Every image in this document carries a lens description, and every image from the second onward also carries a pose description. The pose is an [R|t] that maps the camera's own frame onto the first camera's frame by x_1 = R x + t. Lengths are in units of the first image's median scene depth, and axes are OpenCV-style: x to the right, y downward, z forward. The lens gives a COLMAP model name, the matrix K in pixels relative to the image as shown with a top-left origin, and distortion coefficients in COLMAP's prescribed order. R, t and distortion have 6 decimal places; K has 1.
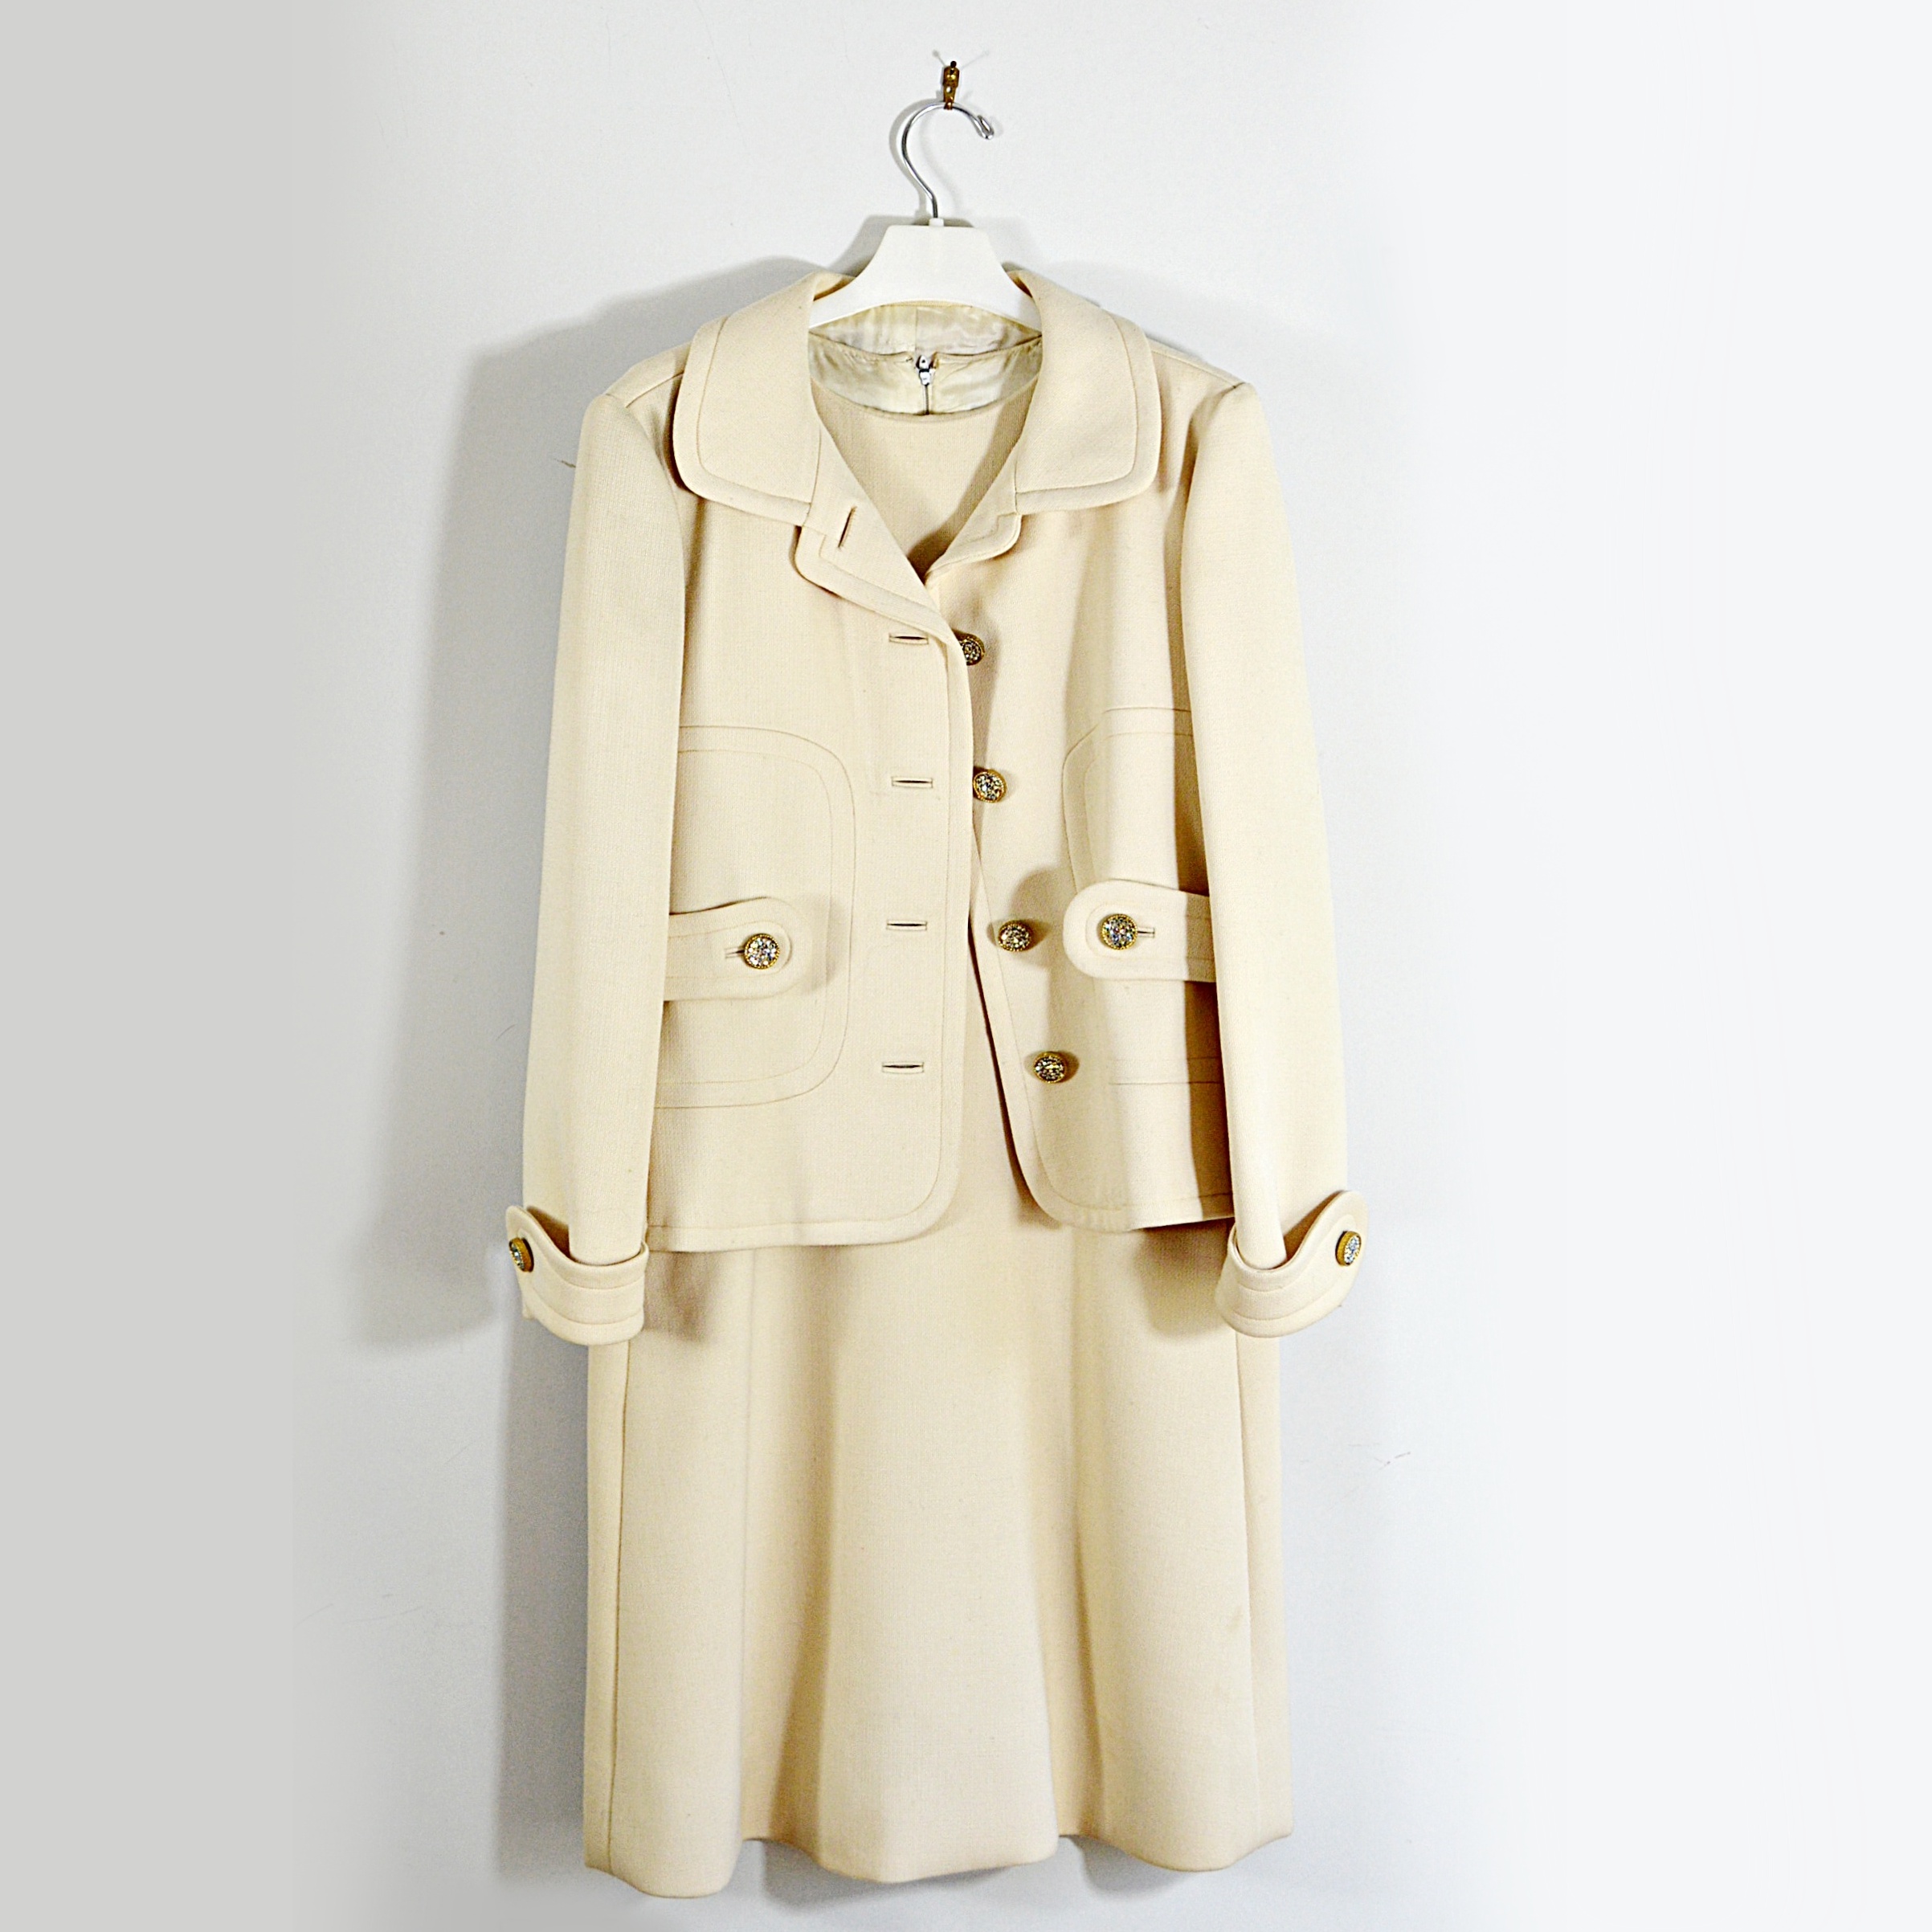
lens RADIAL K [[3591.7, 0, 978.8], [0, 3591.7, 951.1], [0, 0, 1]] dist [0.013748, 0.000000]
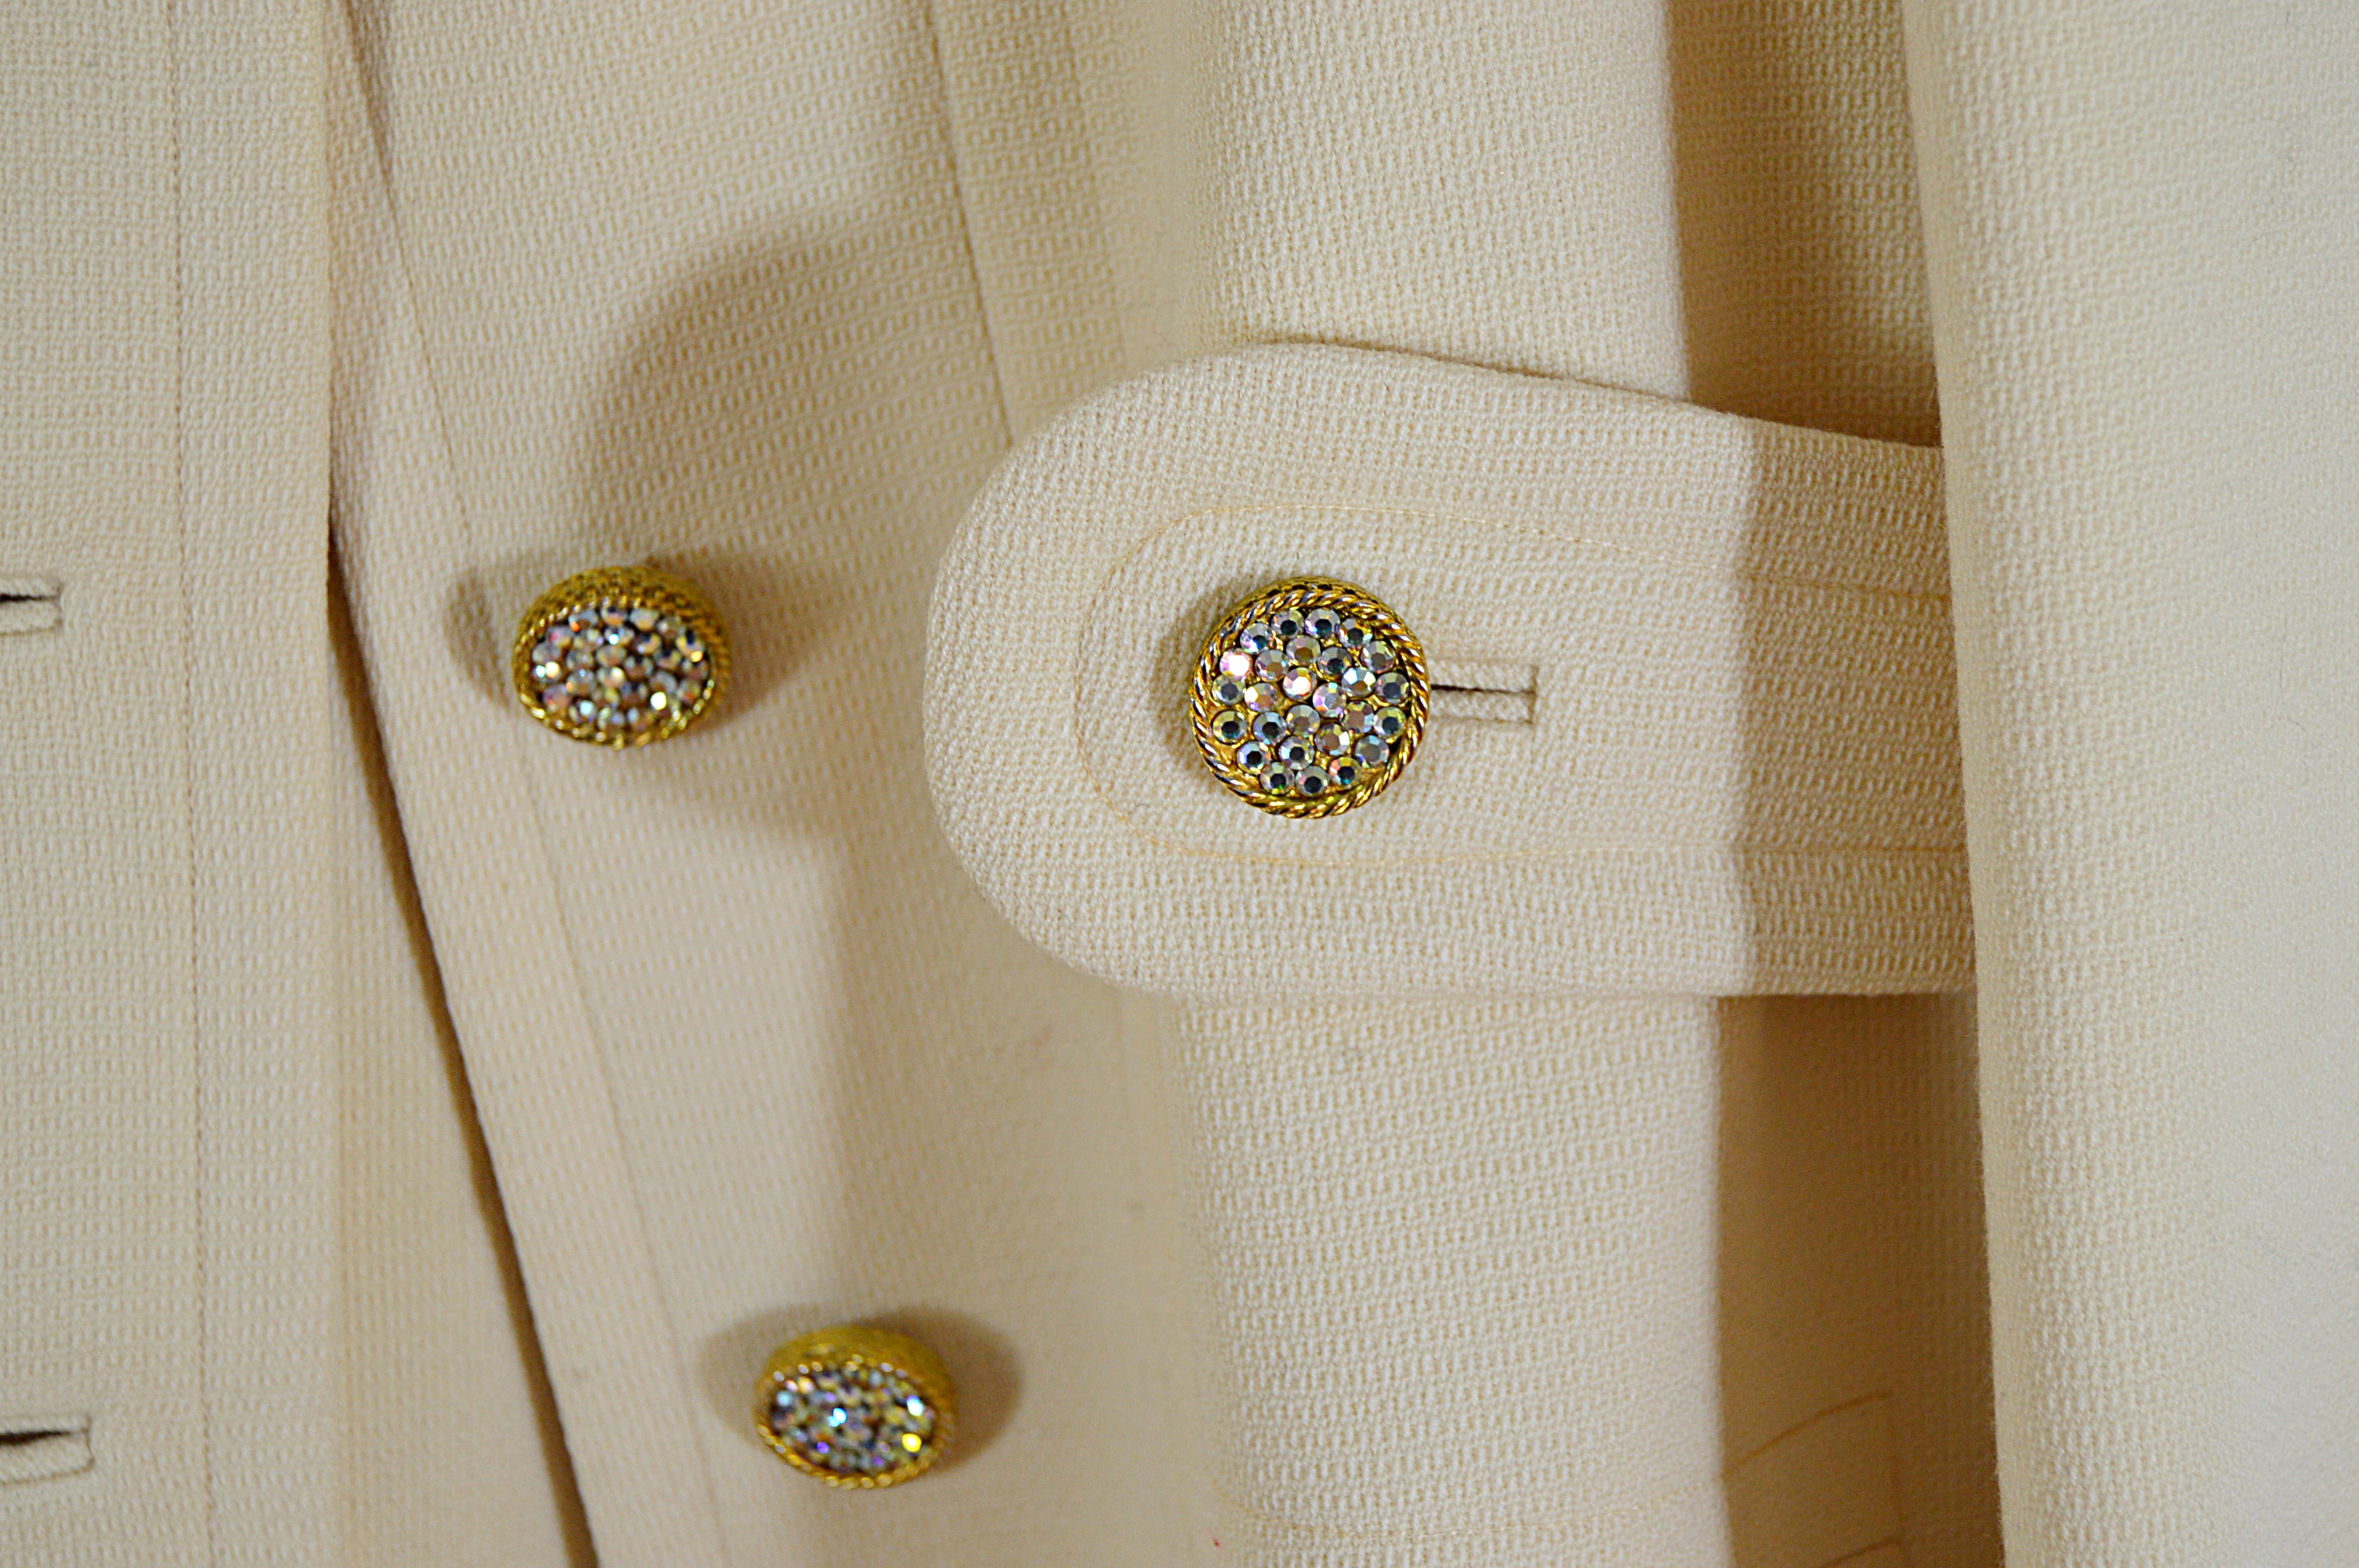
lens RADIAL K [[3965.7, 0, 1169.7], [0, 3965.7, 788.1], [0, 0, 1]] dist [-0.015701, 0.000000]
pose [[0.994824, -0.021688, 0.099272, 0.017005], [0.003402, 0.983519, 0.180772, -0.030760], [-0.101556, -0.179499, 0.978502, 0.827559]]
